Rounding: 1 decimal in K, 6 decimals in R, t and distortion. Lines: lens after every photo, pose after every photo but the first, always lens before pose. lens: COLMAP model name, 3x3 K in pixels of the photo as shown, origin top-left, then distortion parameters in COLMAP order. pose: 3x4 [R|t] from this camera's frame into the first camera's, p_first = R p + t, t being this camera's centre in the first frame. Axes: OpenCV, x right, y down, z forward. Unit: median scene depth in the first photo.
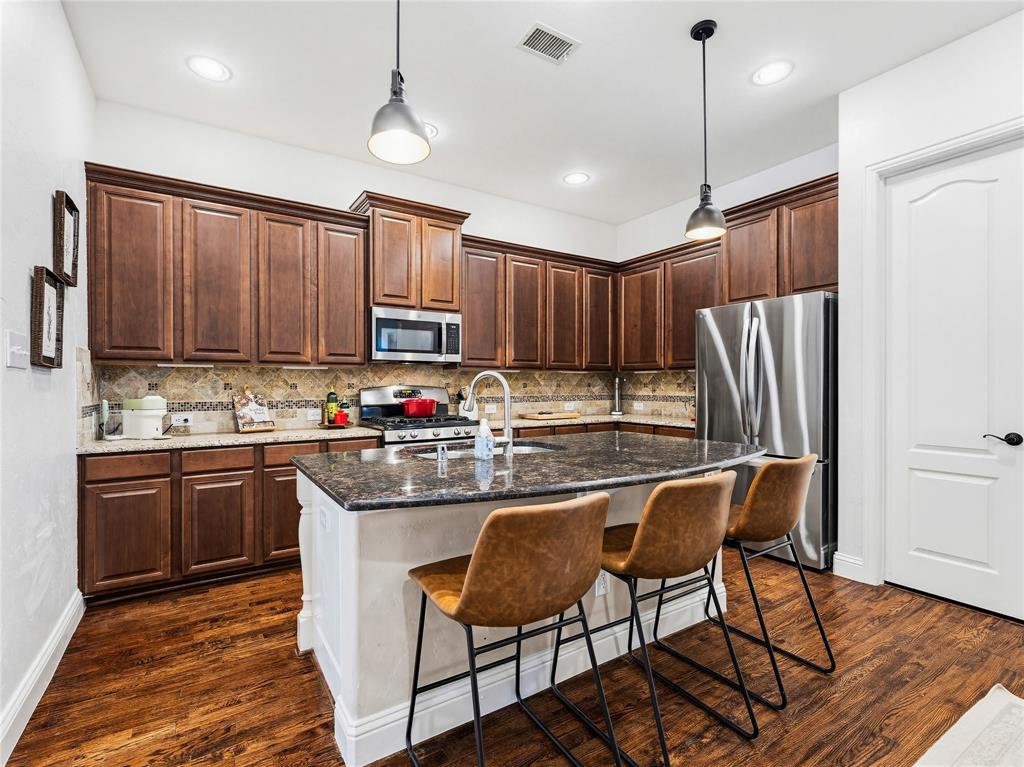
lens RADIAL K [[475.9, 0, 505.2], [0, 475.9, 384.4], [0, 0, 1]] dist [0.004653, 0.000265]
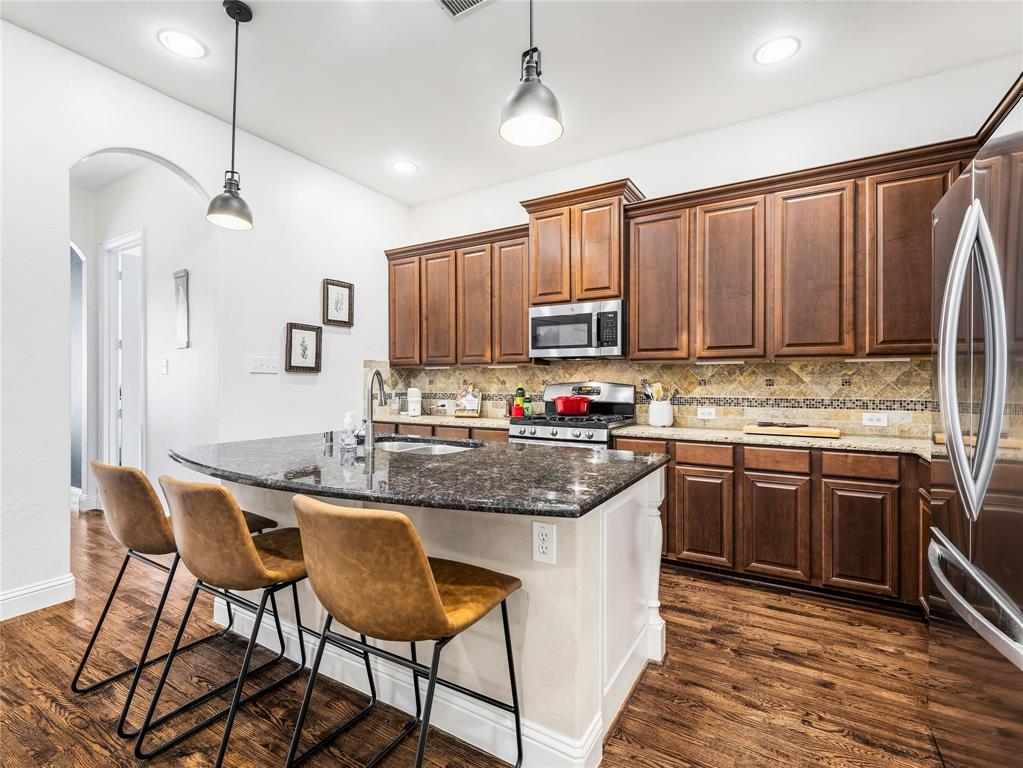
lens RADIAL K [[495.4, 0, 500.2], [0, 495.4, 356.0], [0, 0, 1]] dist [0.040427, -0.000067]
pose [[0.441739, -0.044380, -0.896045, 0.637749], [0.000796, 0.998795, -0.049077, -0.000939], [0.897143, 0.020966, 0.441242, 0.422706]]
